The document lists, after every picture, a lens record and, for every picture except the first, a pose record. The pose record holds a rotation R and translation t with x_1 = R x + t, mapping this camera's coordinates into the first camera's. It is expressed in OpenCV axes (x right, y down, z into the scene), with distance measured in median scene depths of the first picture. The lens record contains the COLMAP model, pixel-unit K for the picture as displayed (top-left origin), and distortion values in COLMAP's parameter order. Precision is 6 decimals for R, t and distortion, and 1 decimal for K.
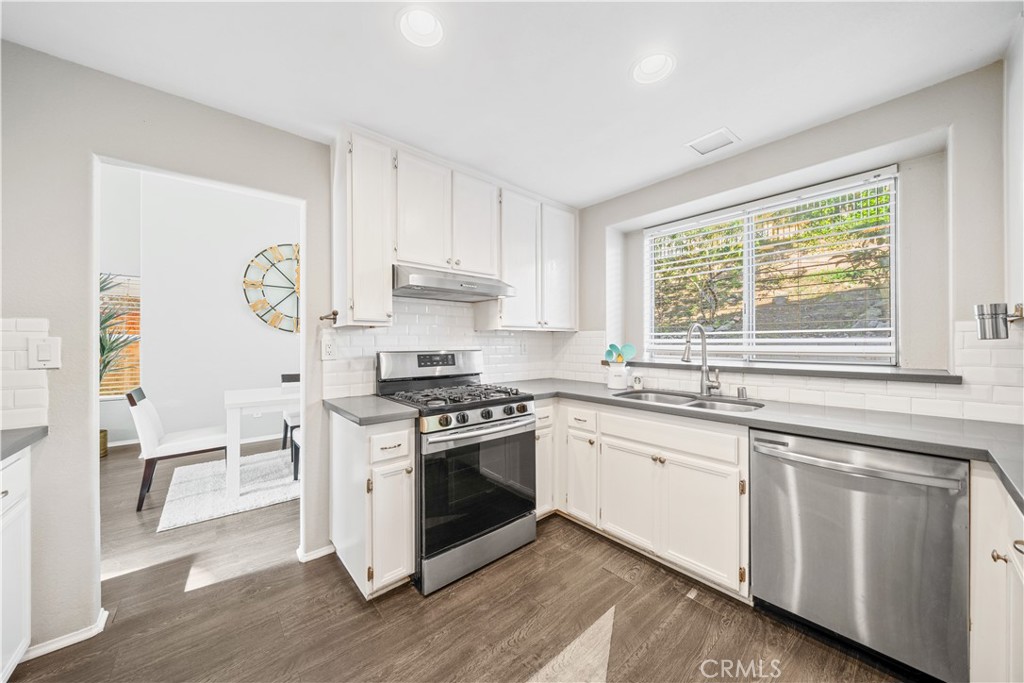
lens RADIAL K [[349.2, 0, 511.2], [0, 349.2, 342.8], [0, 0, 1]] dist [-0.006187, -0.000148]
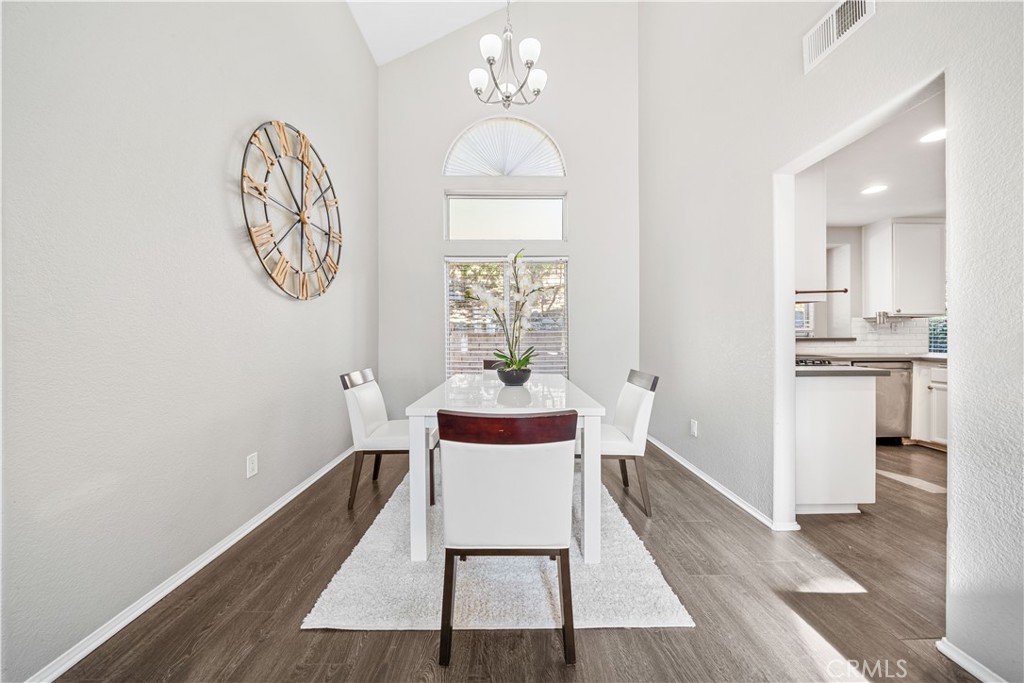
lens RADIAL K [[349.2, 0, 514.5], [0, 349.2, 339.3], [0, 0, 1]] dist [-0.006187, -0.000148]
pose [[0.643514, -0.008060, 0.765392, -1.684302], [0.002067, 0.999959, 0.008793, 0.052029], [-0.765432, -0.004077, 0.643504, 0.866413]]
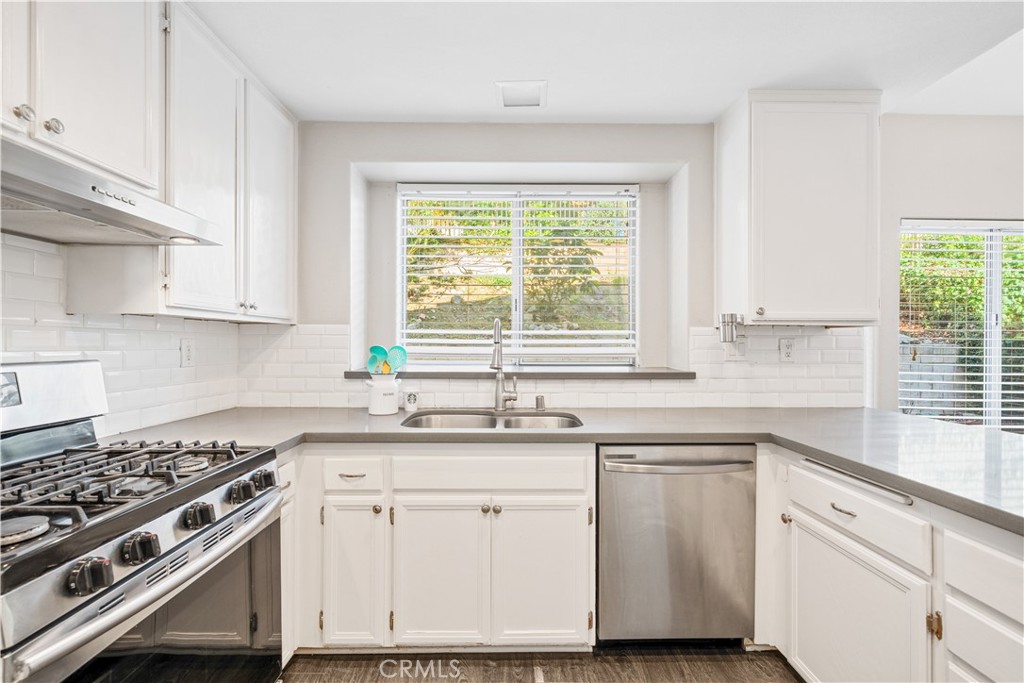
lens RADIAL K [[439.4, 0, 510.9], [0, 439.4, 344.1], [0, 0, 1]] dist [0.000721, 0.000384]
pose [[0.650038, 0.002187, 0.759899, -0.191595], [-0.003696, 0.999993, 0.000284, -0.000708], [-0.759893, -0.002993, 0.650041, 0.326707]]
